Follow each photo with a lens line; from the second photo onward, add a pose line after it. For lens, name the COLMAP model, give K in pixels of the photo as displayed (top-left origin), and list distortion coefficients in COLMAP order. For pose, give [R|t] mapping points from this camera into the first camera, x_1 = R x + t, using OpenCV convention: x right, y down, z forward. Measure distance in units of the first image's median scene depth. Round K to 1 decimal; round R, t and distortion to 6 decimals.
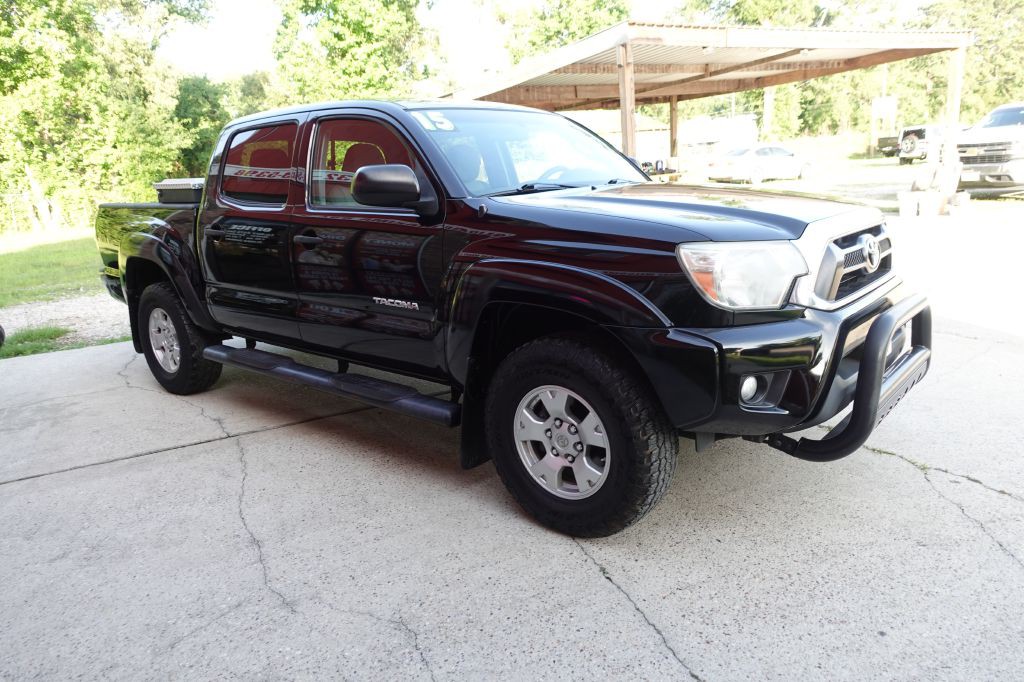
lens RADIAL K [[705.6, 0, 515.3], [0, 705.6, 341.3], [0, 0, 1]] dist [0.000923, -0.002115]
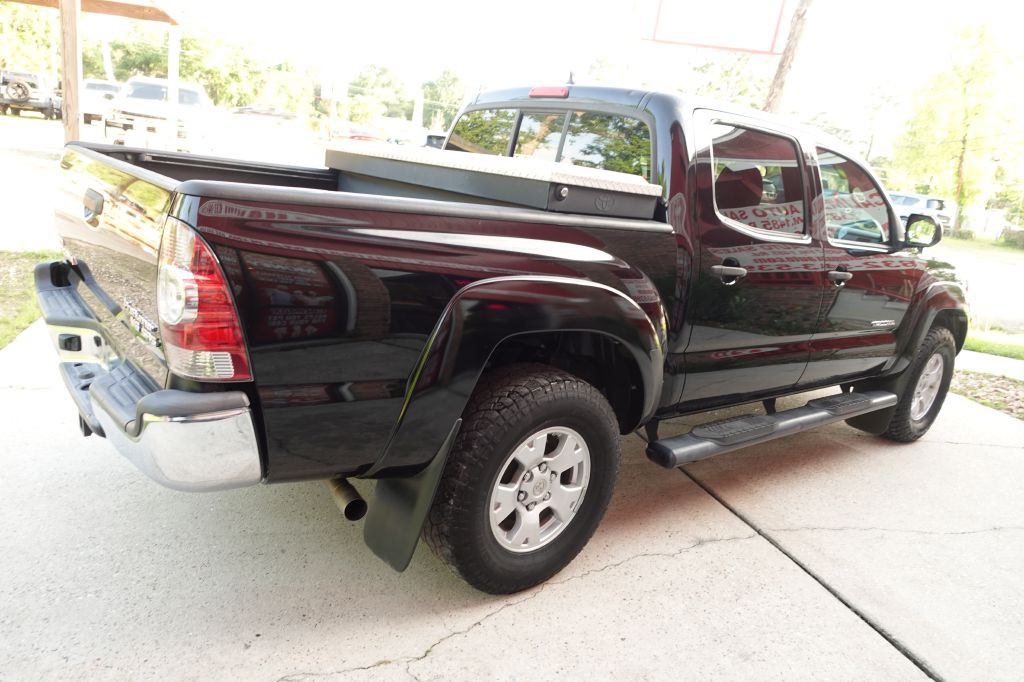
lens RADIAL K [[705.6, 0, 515.1], [0, 705.6, 332.5], [0, 0, 1]] dist [0.000923, -0.002115]
pose [[0.168396, -0.161019, 0.972479, -0.334636], [0.099573, 0.984300, 0.145735, -0.063827], [-0.980677, 0.072291, 0.181785, 0.319518]]
